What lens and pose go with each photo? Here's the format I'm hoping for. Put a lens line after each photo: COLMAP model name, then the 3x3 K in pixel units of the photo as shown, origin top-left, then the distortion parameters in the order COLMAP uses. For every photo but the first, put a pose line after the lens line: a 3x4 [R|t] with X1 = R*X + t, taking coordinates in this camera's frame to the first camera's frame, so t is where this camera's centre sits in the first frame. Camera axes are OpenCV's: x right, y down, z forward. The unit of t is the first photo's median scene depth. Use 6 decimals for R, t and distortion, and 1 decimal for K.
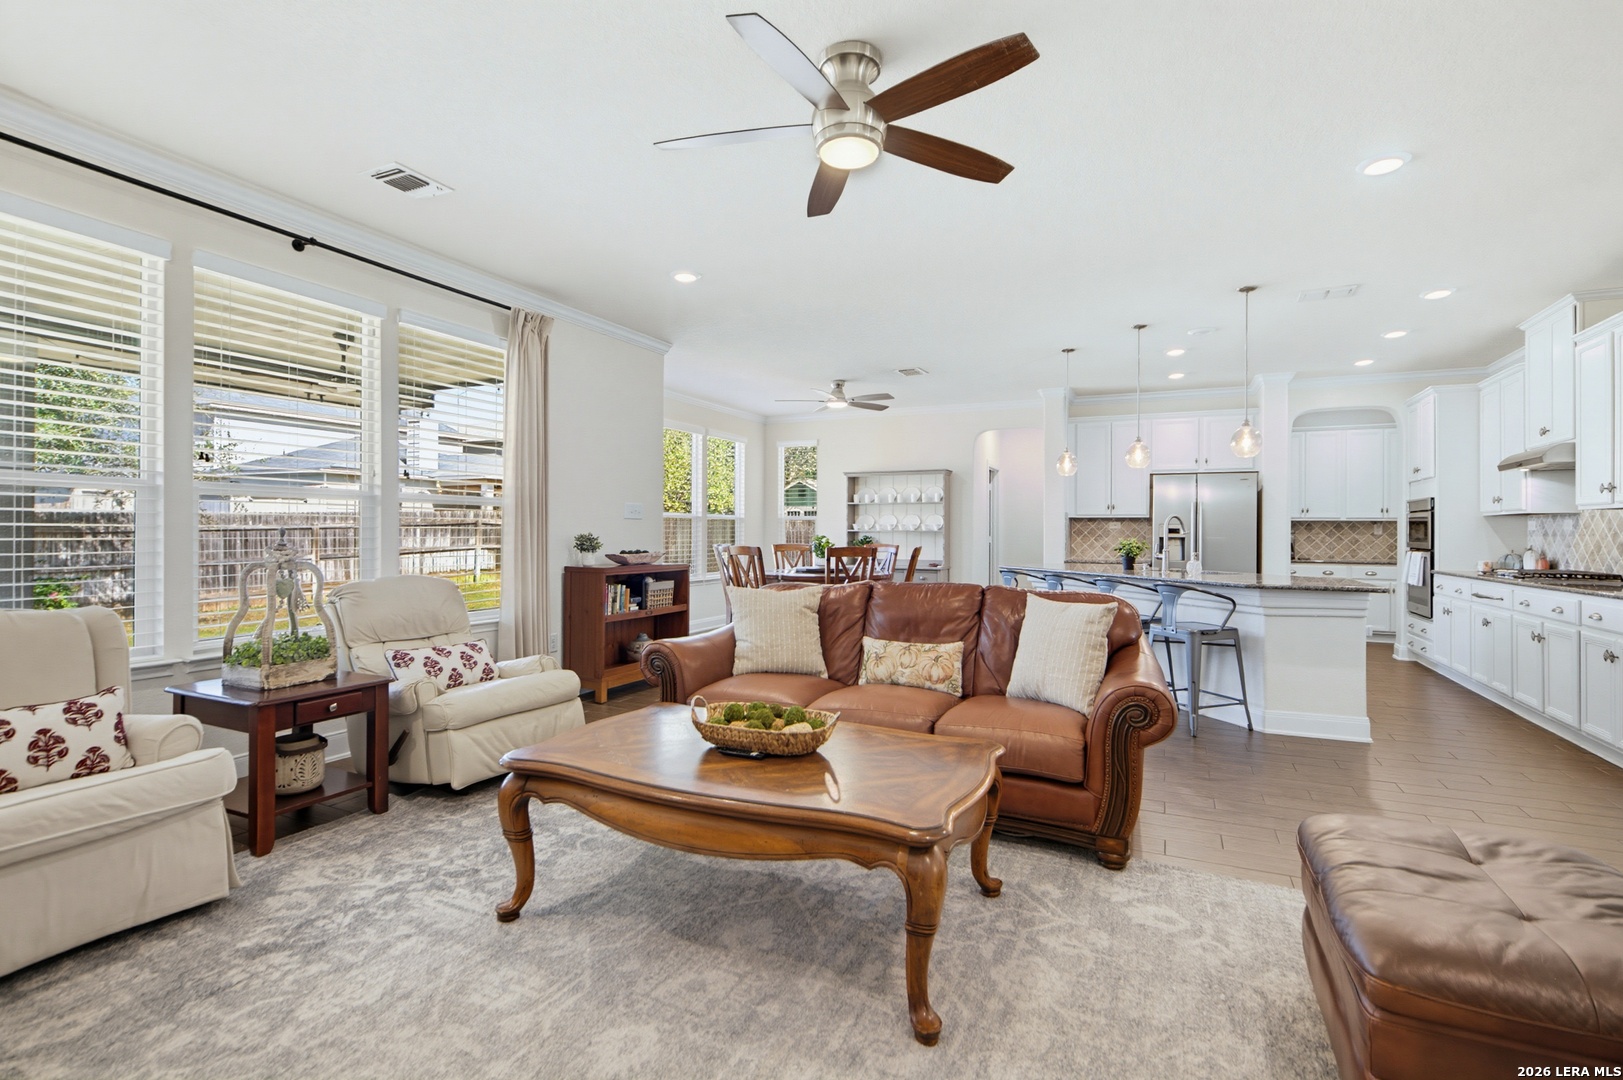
lens RADIAL K [[766.1, 0, 810.2], [0, 766.1, 526.8], [0, 0, 1]] dist [-0.004871, 0.000061]
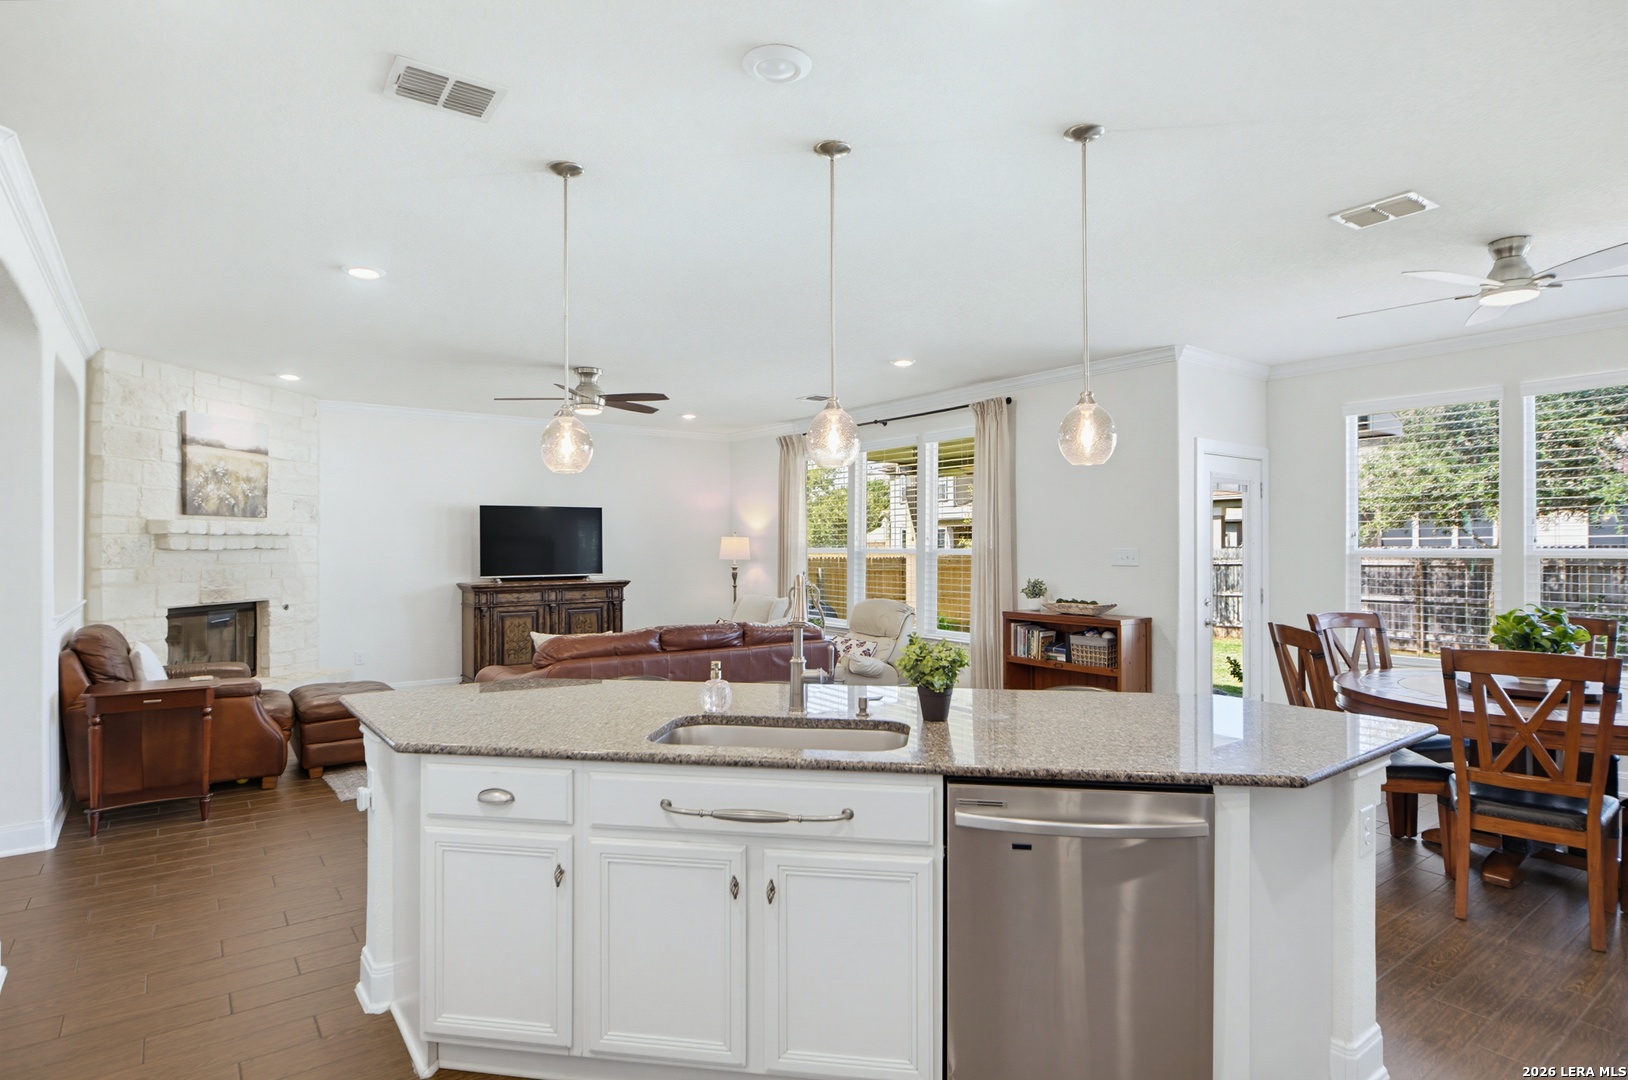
lens RADIAL K [[865.0, 0, 814.0], [0, 865.0, 540.0], [0, 0, 1]] dist [-0.003930, 0.000784]
pose [[-0.471062, -0.012002, -0.882019, 0.862081], [0.004565, 0.999861, -0.016044, -0.026496], [0.882088, -0.011584, -0.470941, 1.206149]]
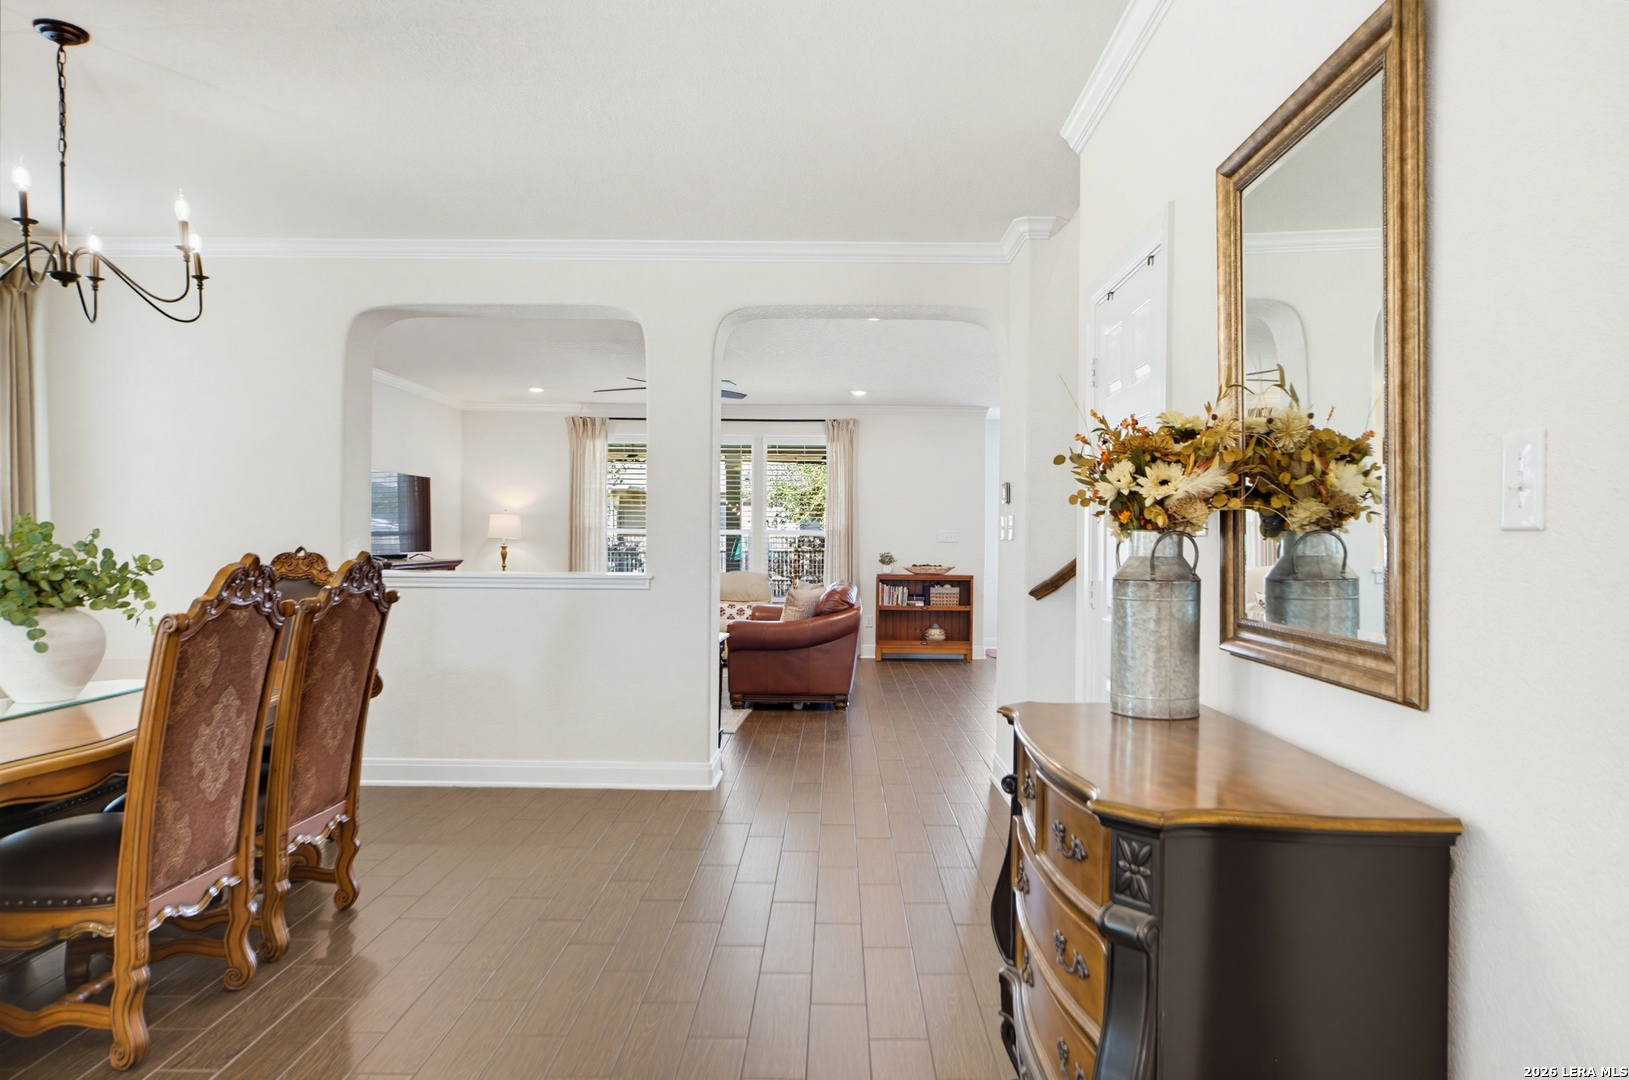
lens RADIAL K [[1046.0, 0, 817.0], [0, 1046.0, 506.6], [0, 0, 1]] dist [-0.003553, 0.002706]
pose [[0.404530, -0.034739, -0.913865, 1.452526], [-0.000252, 0.999274, -0.038097, -0.001164], [0.914525, 0.015641, 0.404227, 0.021800]]
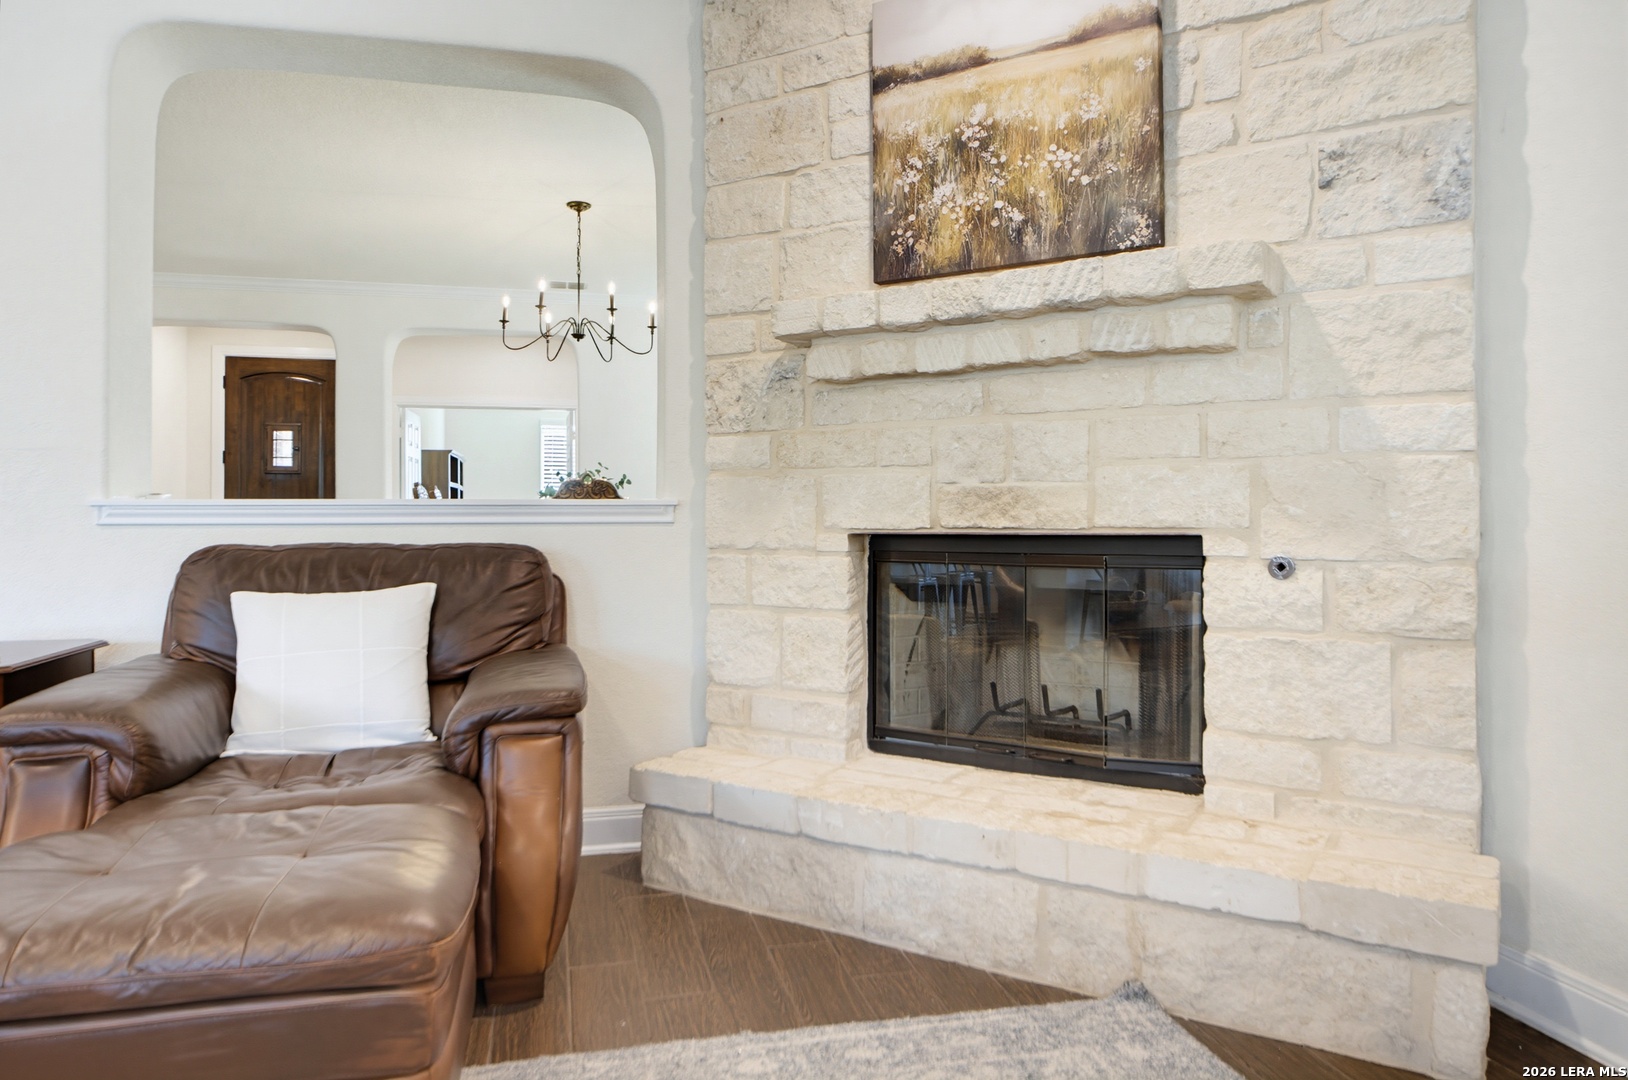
lens RADIAL K [[1045.3, 0, 816.5], [0, 1045.3, 506.6], [0, 0, 1]] dist [-0.003553, 0.002706]
pose [[-0.630845, 0.001886, 0.775907, -0.090170], [-0.005733, 0.999958, -0.007092, 0.028690], [-0.775888, -0.008922, -0.630808, 0.320720]]
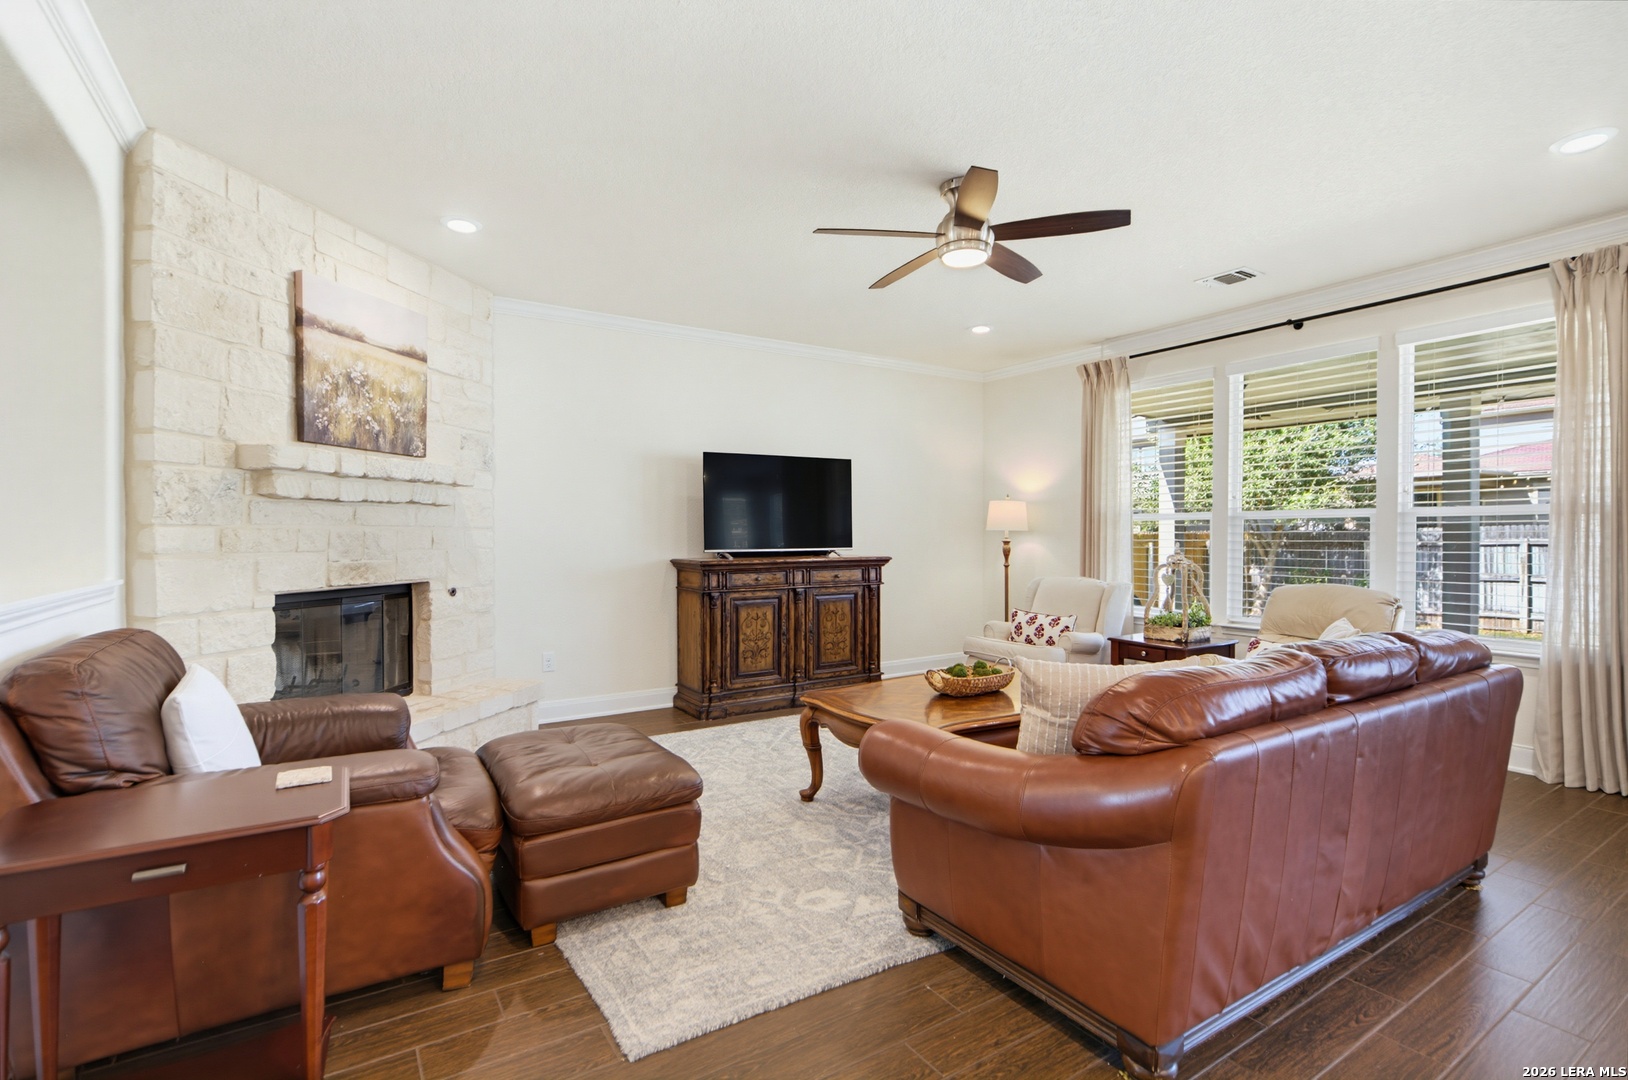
lens RADIAL K [[762.5, 0, 815.6], [0, 762.5, 544.0], [0, 0, 1]] dist [-0.006252, -0.000145]
pose [[-0.532062, 0.003757, -0.846697, 0.560205], [0.002304, 0.999993, 0.002989, -0.001020], [0.846702, -0.000361, -0.532067, 0.638567]]
